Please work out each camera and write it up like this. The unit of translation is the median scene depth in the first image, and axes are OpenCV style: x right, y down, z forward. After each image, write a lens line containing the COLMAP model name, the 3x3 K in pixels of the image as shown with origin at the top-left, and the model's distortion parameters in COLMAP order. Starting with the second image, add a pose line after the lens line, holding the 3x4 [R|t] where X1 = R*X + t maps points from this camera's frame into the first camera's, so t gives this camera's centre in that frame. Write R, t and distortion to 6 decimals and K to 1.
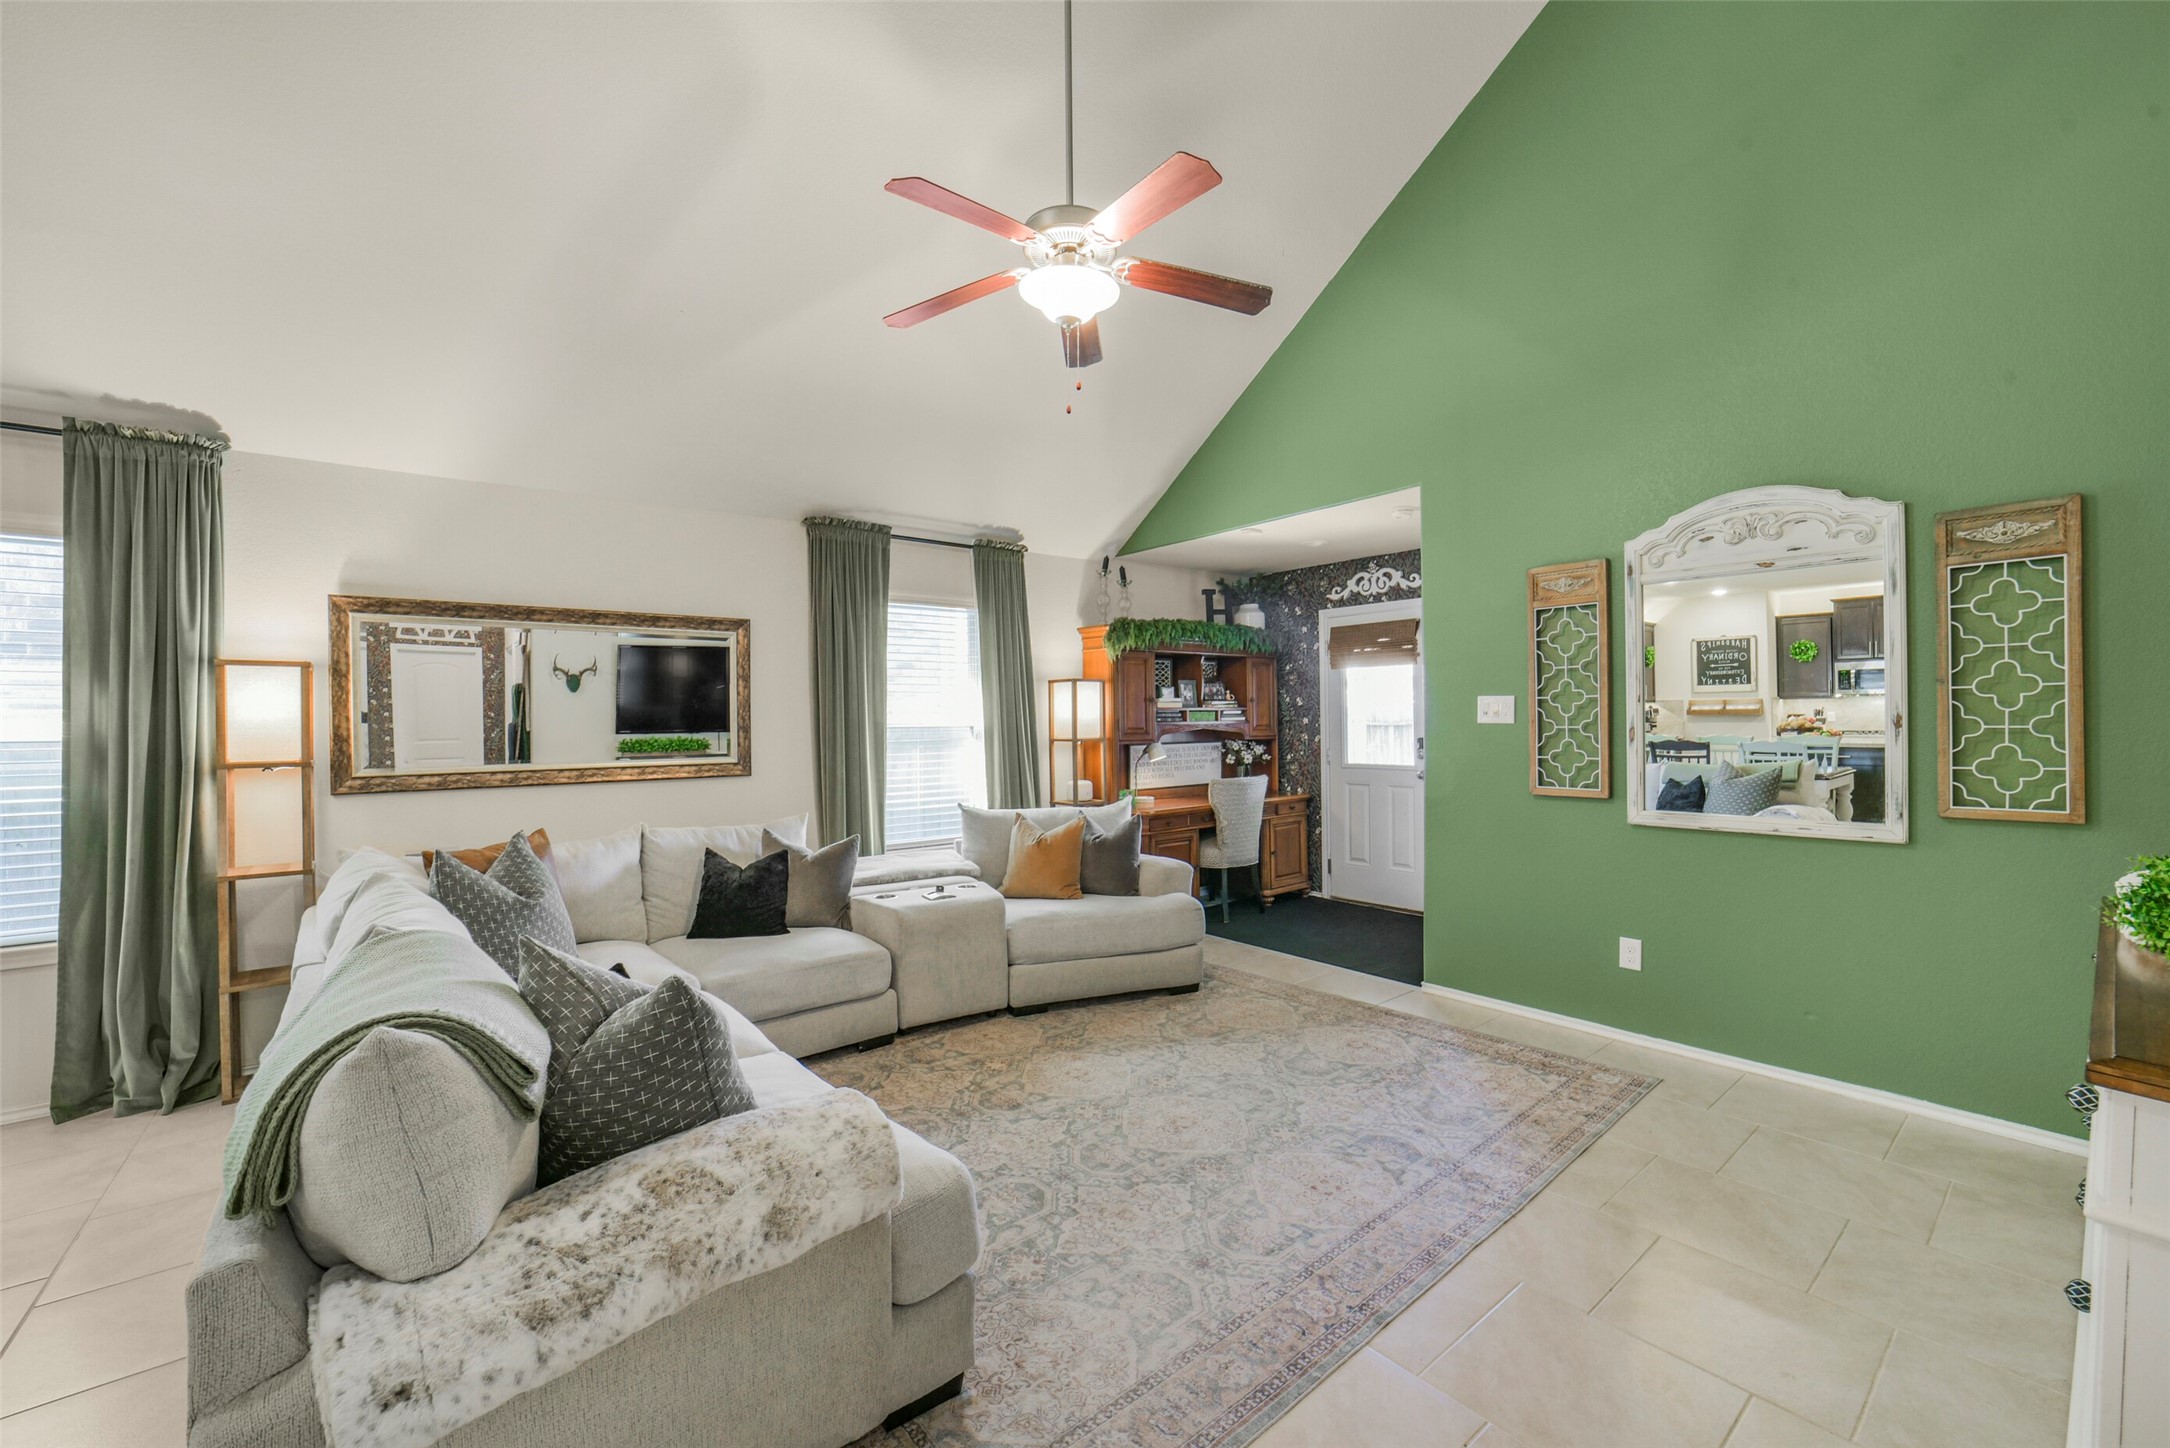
lens RADIAL K [[868.7, 0, 1107.4], [0, 868.7, 726.5], [0, 0, 1]] dist [-0.038736, 0.008442]
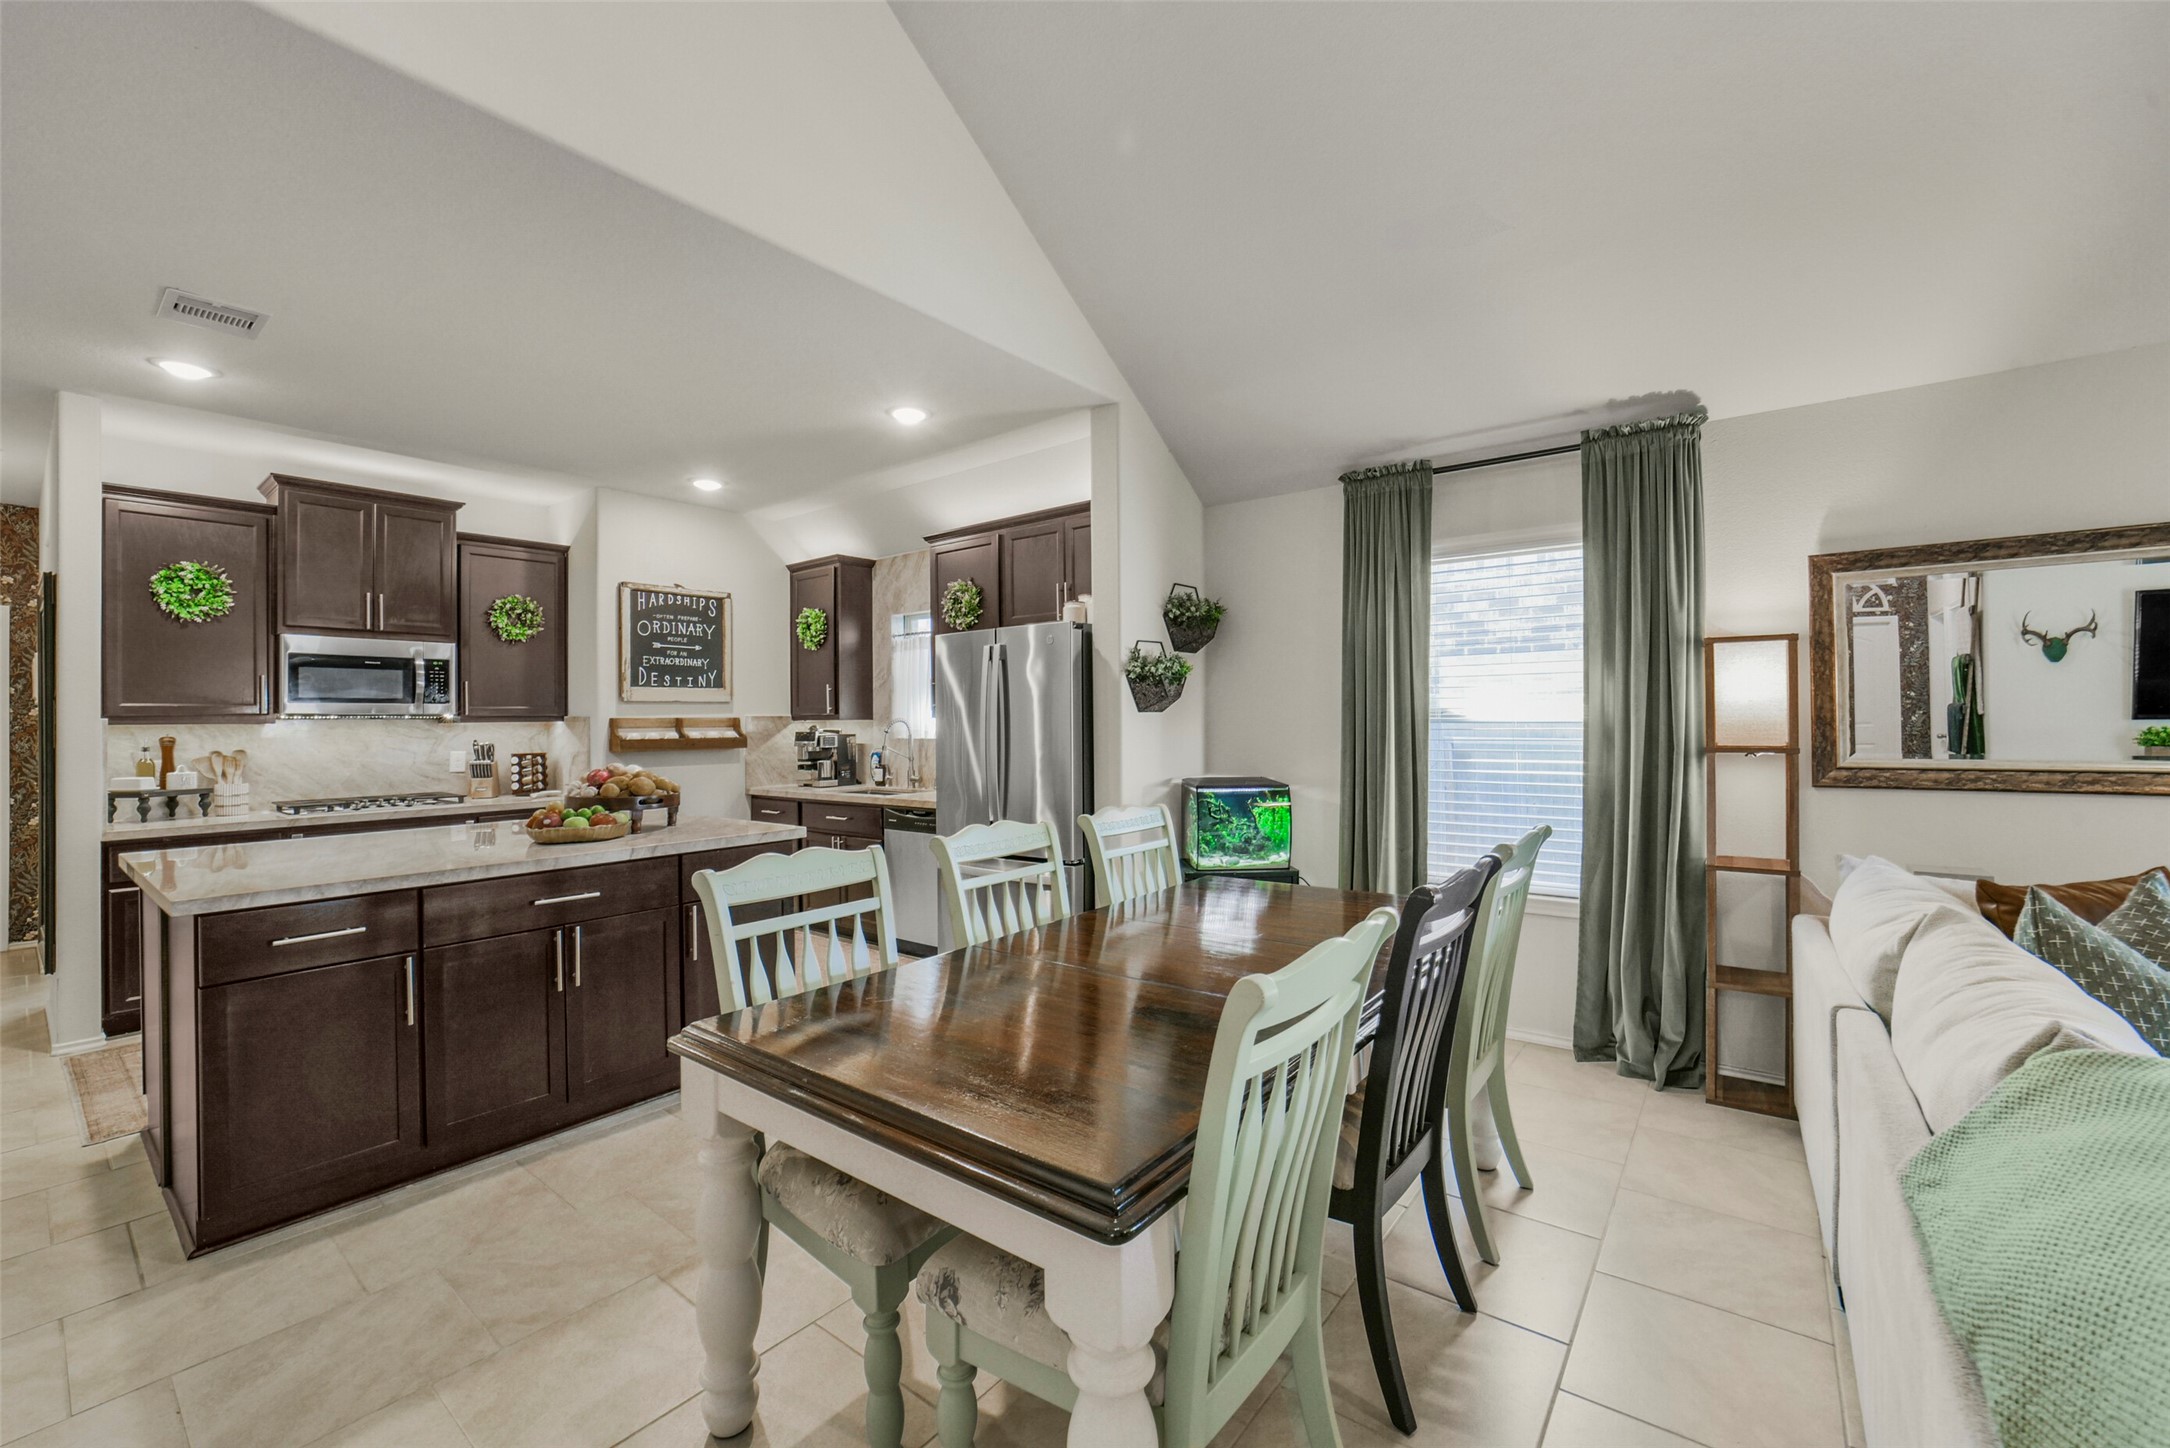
lens RADIAL K [[863.4, 0, 1105.2], [0, 863.4, 713.5], [0, 0, 1]] dist [-0.044111, 0.009583]
pose [[0.226233, 0.000802, -0.974073, -0.140760], [0.003551, 0.999992, 0.001648, 0.001248], [0.974067, -0.003831, 0.226228, 0.057401]]
